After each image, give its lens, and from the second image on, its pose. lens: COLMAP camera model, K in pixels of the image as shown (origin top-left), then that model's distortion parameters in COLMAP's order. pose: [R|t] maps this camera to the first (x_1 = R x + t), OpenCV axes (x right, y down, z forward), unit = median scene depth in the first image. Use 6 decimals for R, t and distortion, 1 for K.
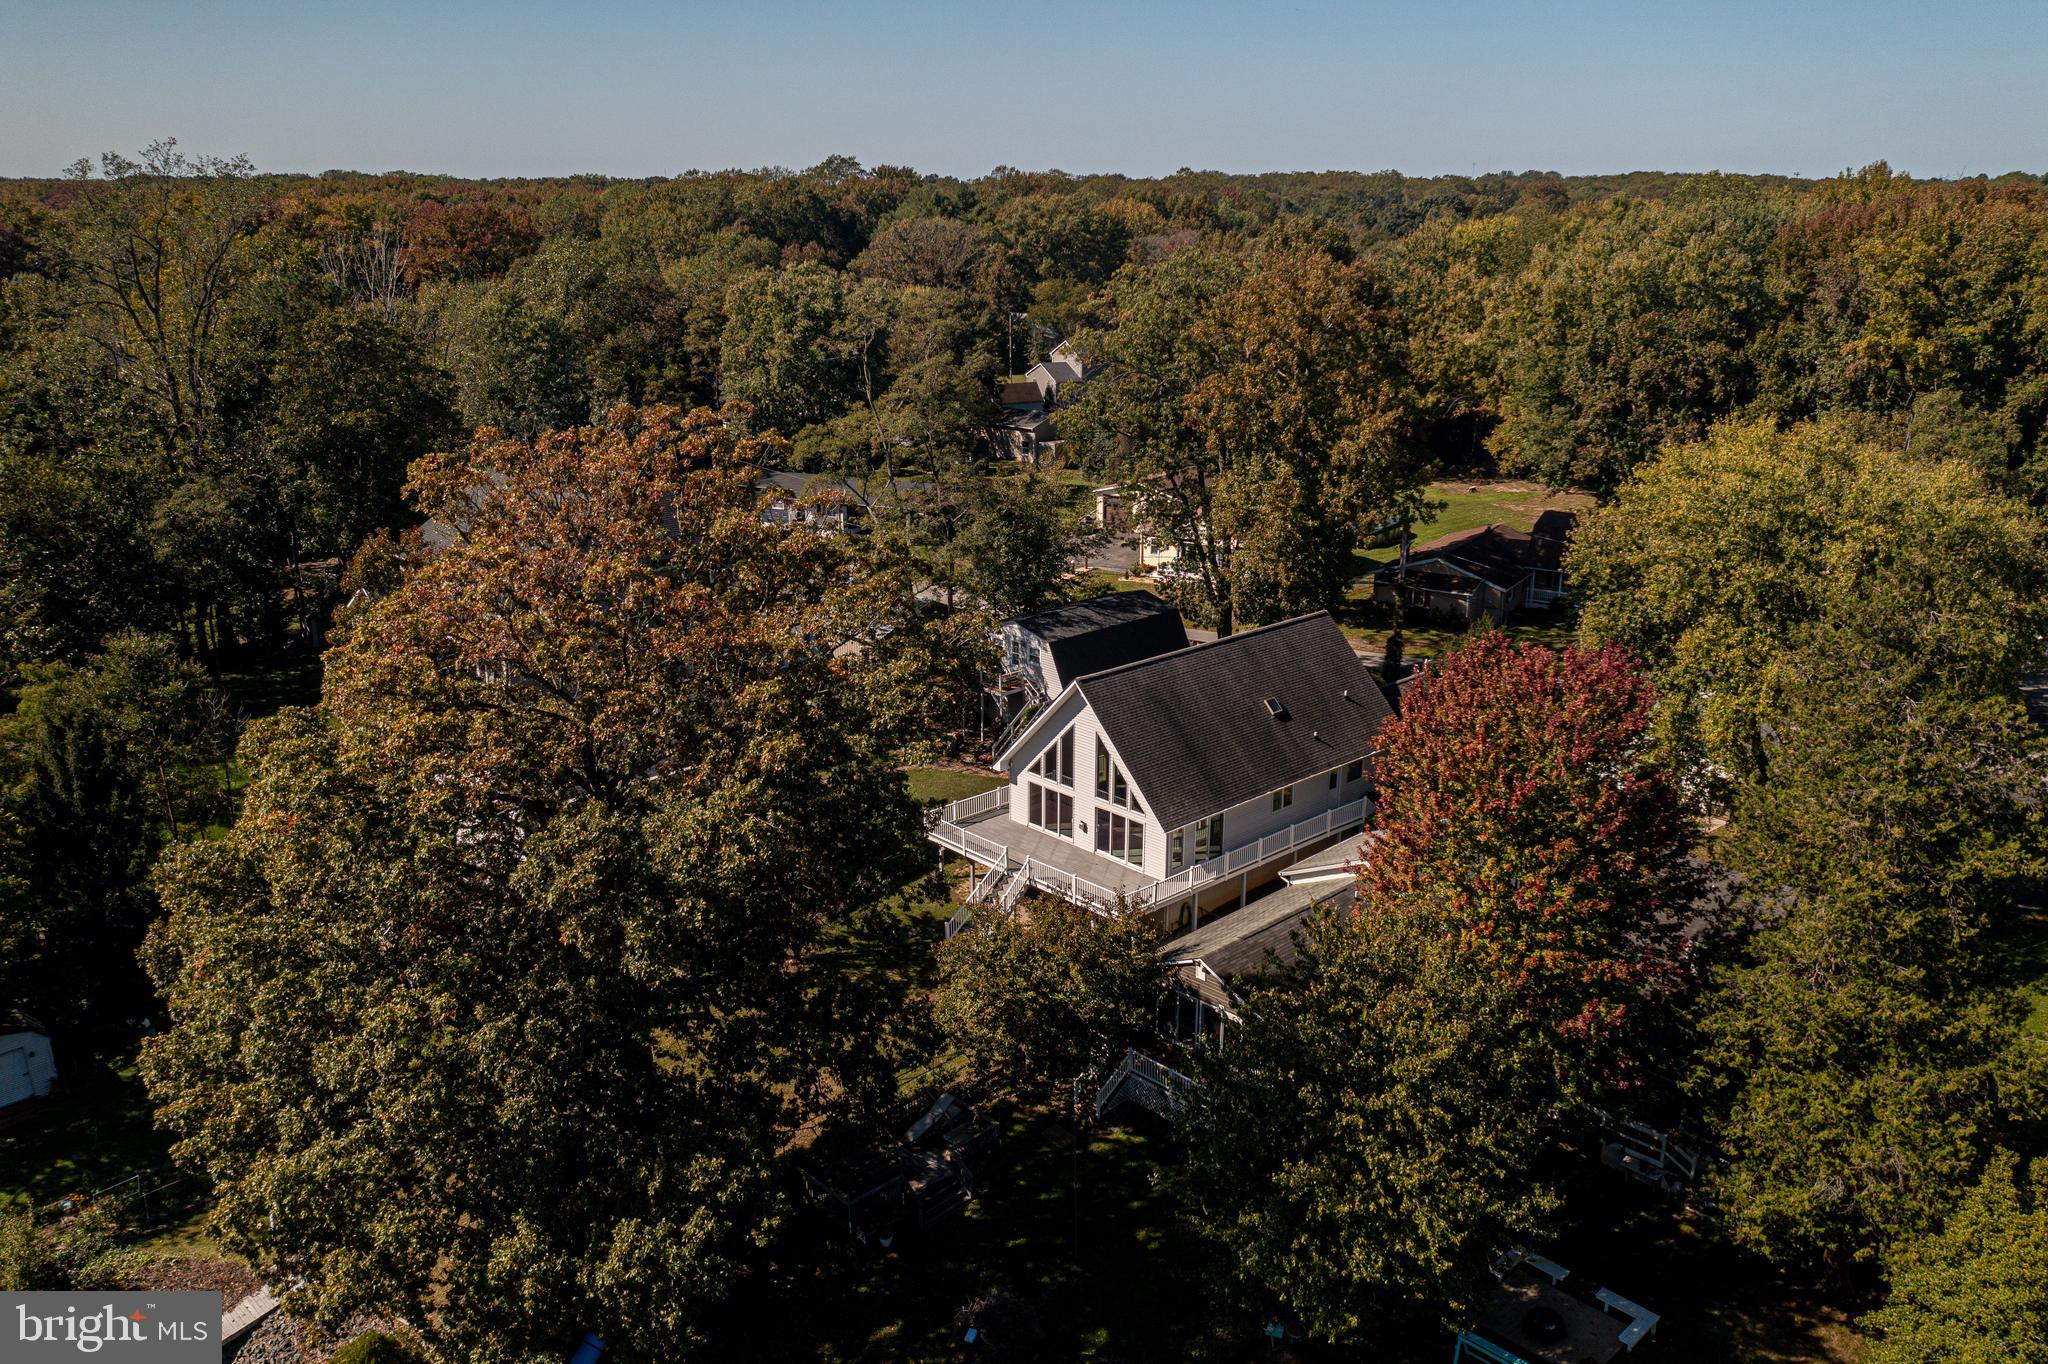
lens RADIAL K [[1622.8, 0, 1024.0], [0, 1622.8, 682.0], [0, 0, 1]] dist [-0.006886, 0.002392]
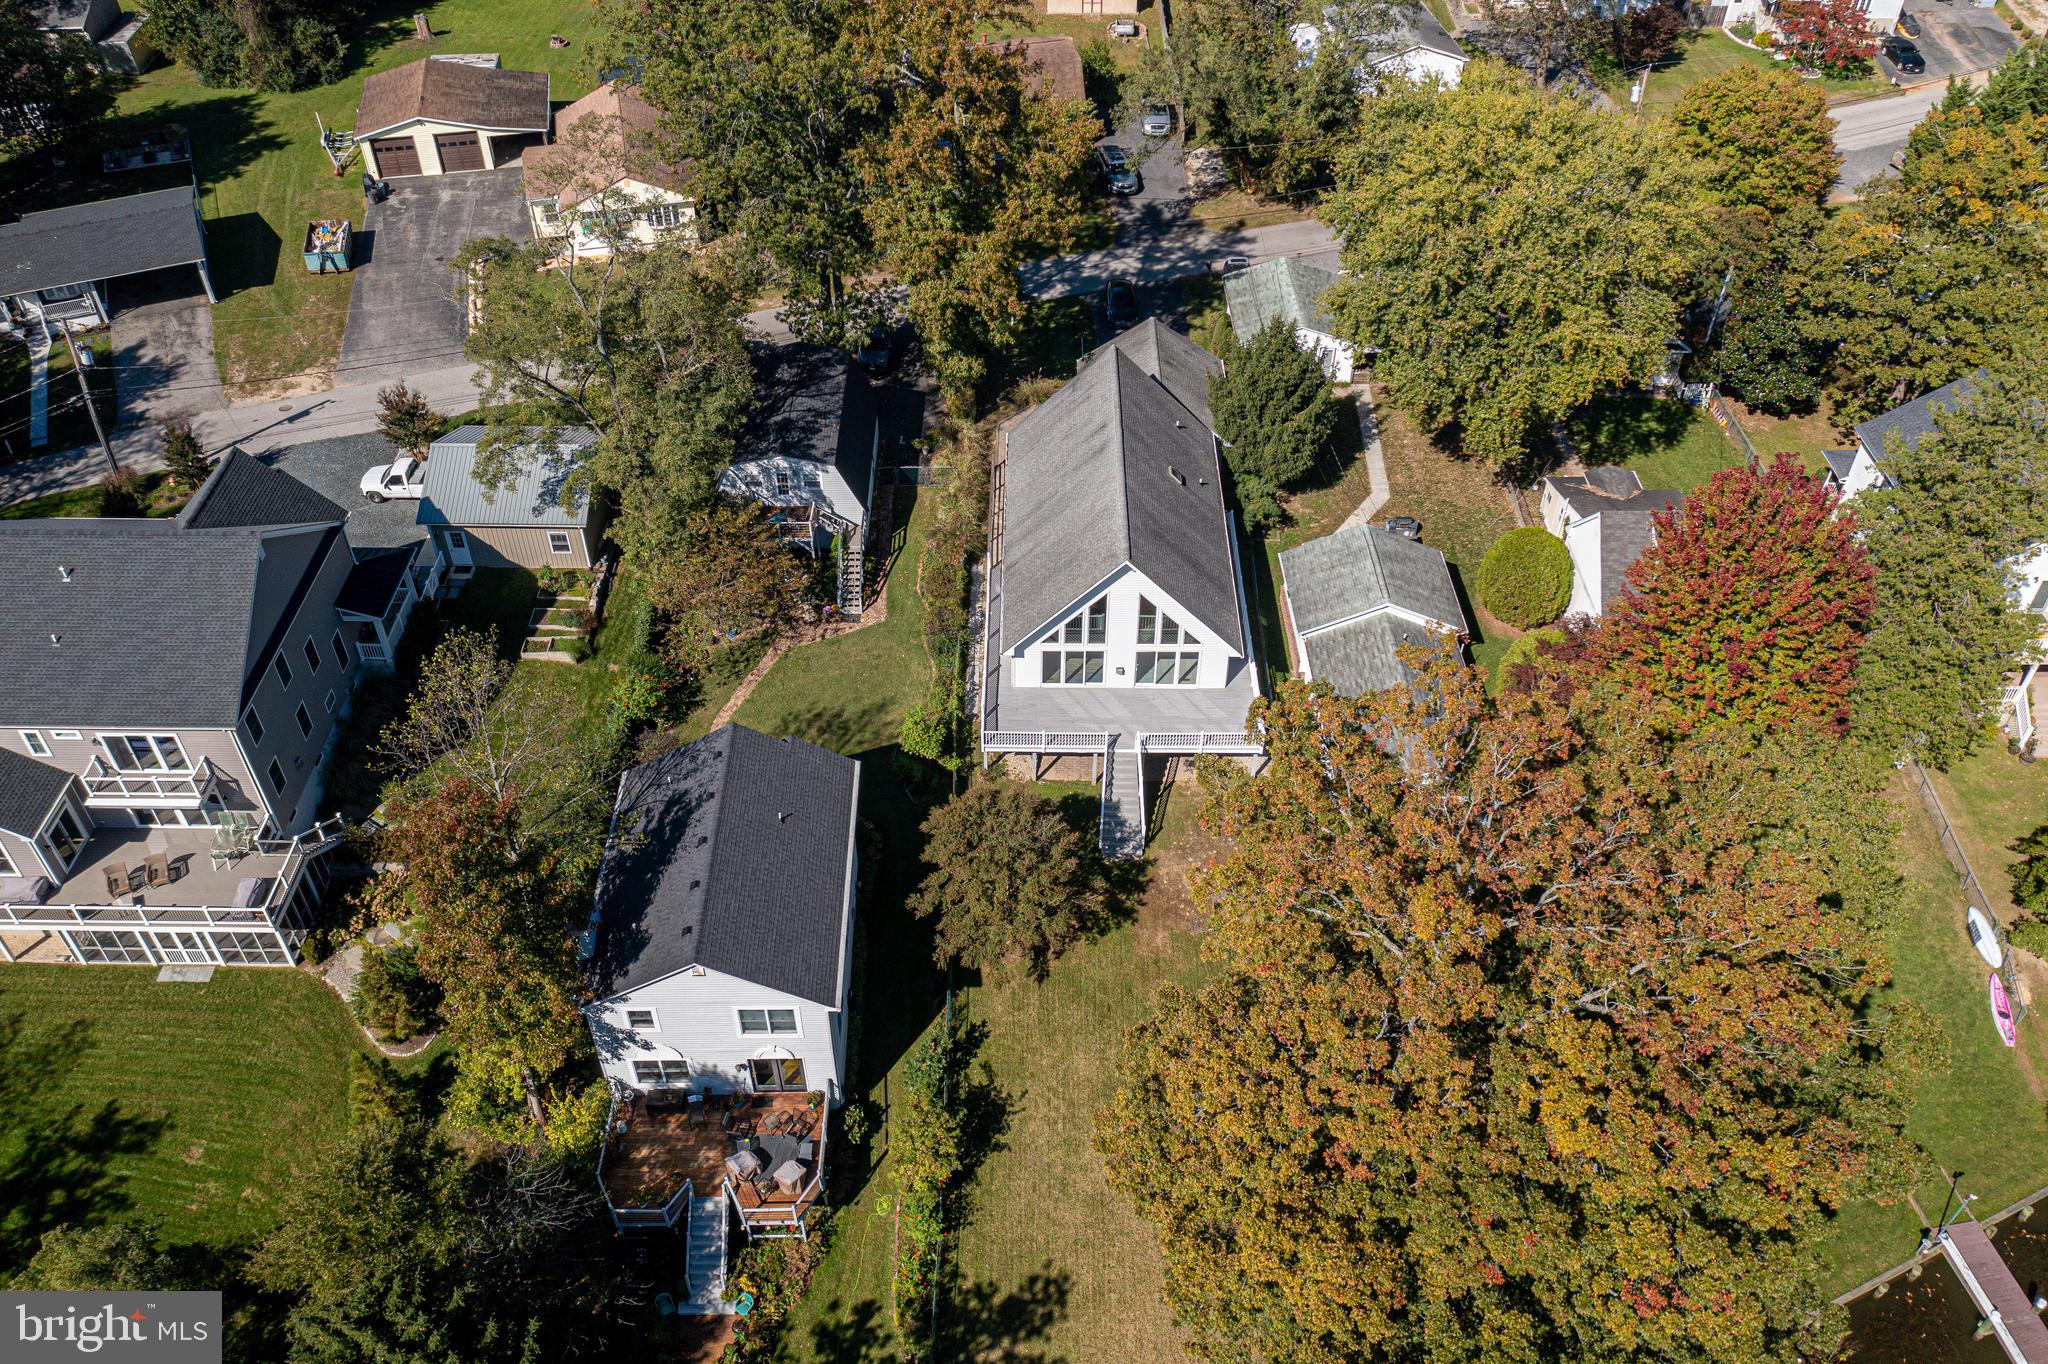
lens RADIAL K [[1620.3, 0, 1019.5], [0, 1620.3, 677.2], [0, 0, 1]] dist [-0.006705, 0.000846]
pose [[0.685282, -0.495145, 0.534060, -0.558931], [0.213600, 0.837719, 0.502595, -0.438666], [-0.696250, -0.230344, 0.679837, 0.341151]]
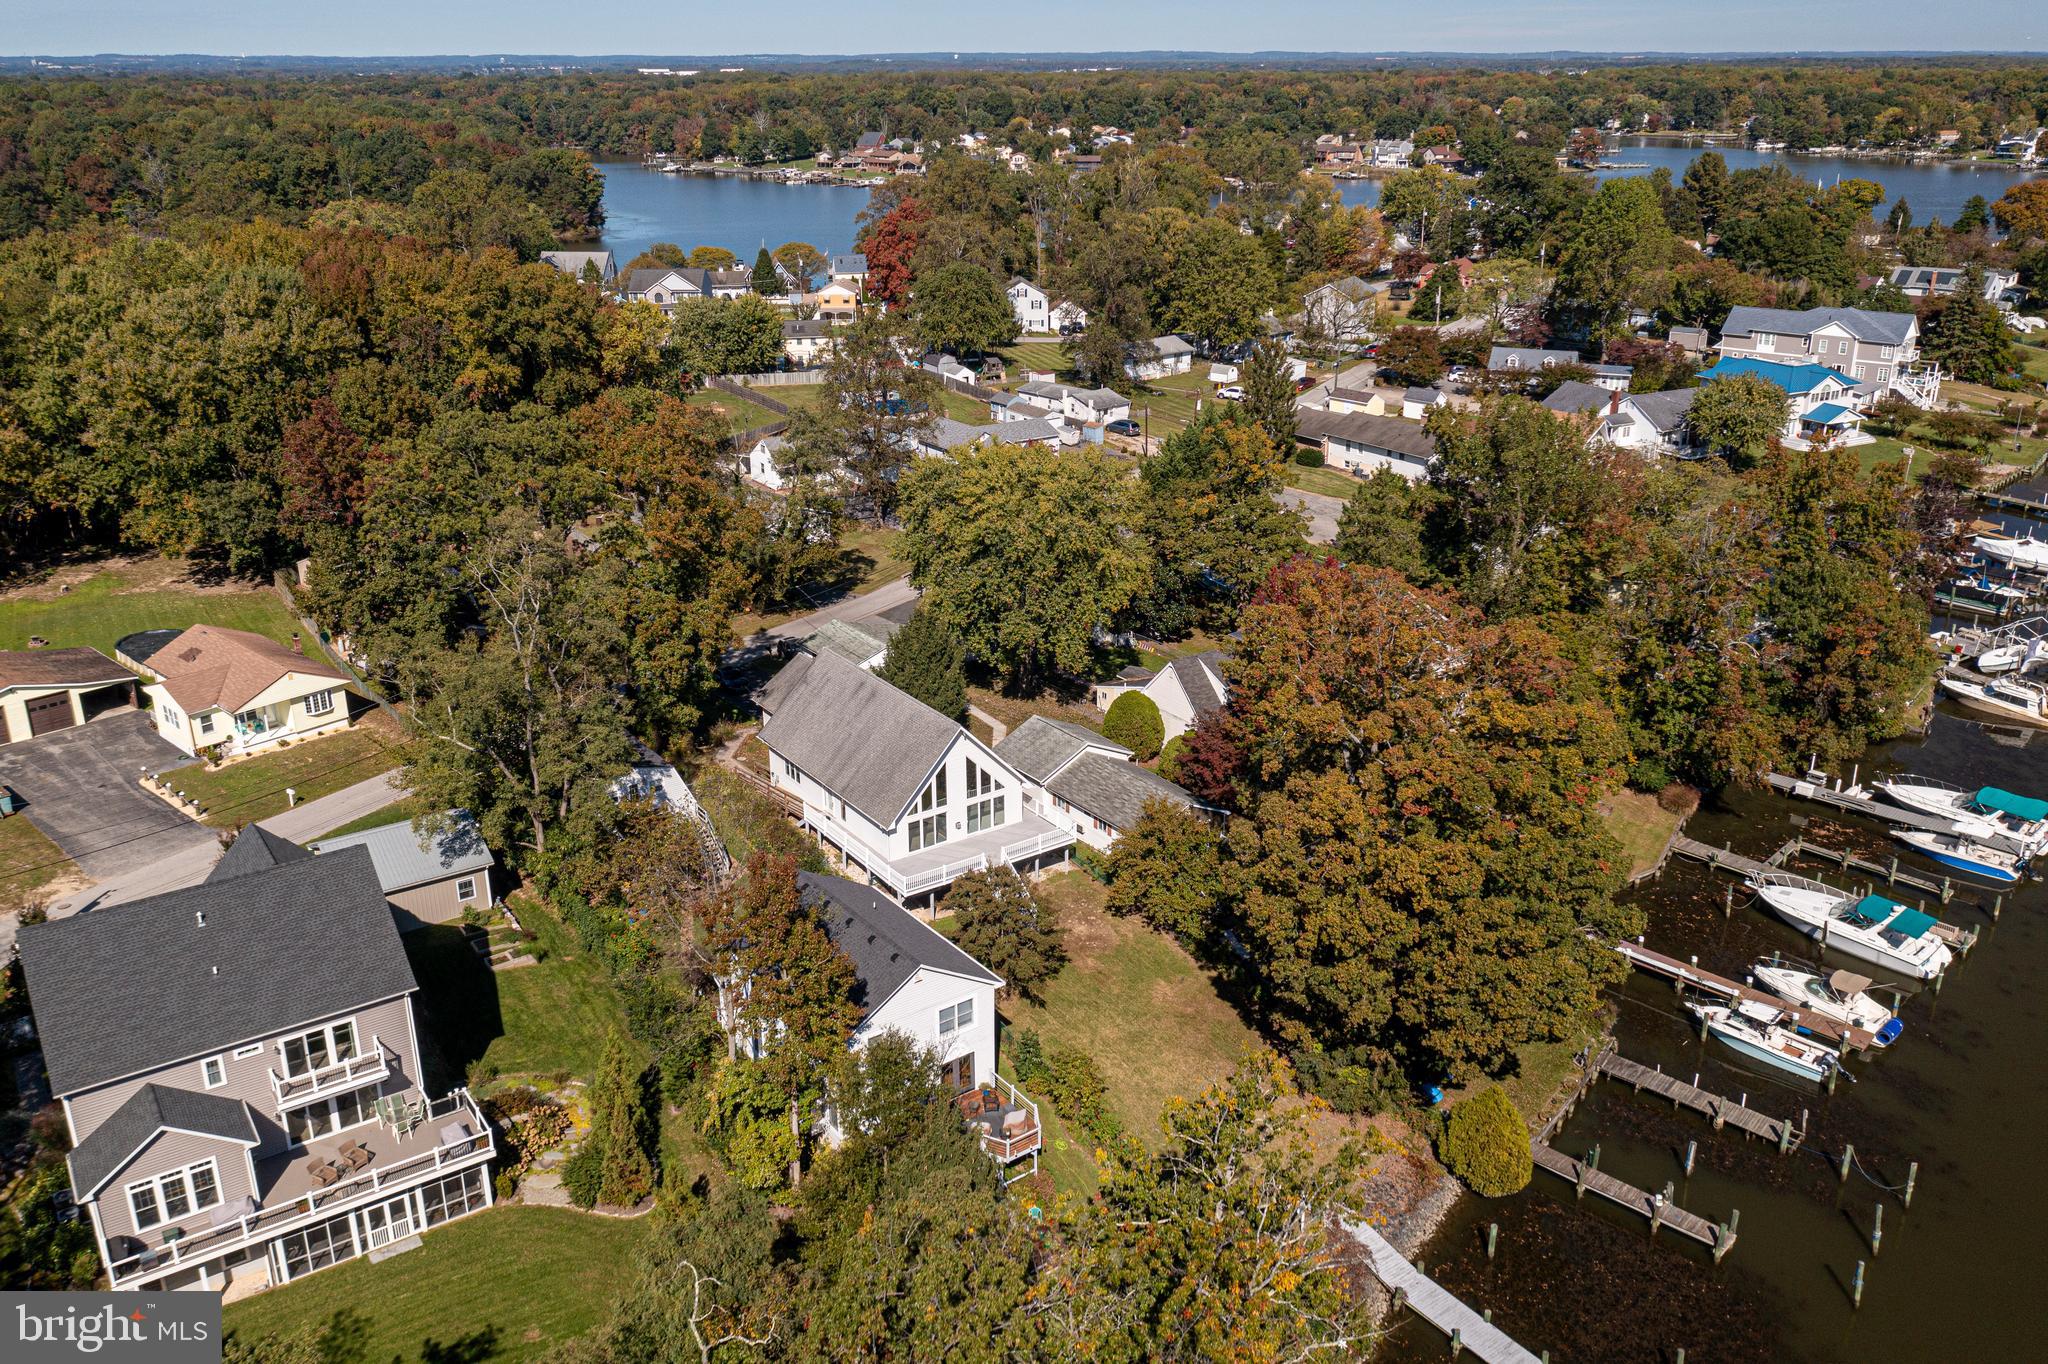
lens RADIAL K [[1622.8, 0, 1024.0], [0, 1622.8, 682.0], [0, 0, 1]] dist [-0.006886, 0.002392]
pose [[0.136203, -0.358573, 0.923512, -1.206230], [0.290975, 0.905563, 0.308690, -0.439820], [-0.946986, 0.226674, 0.227677, 0.595922]]
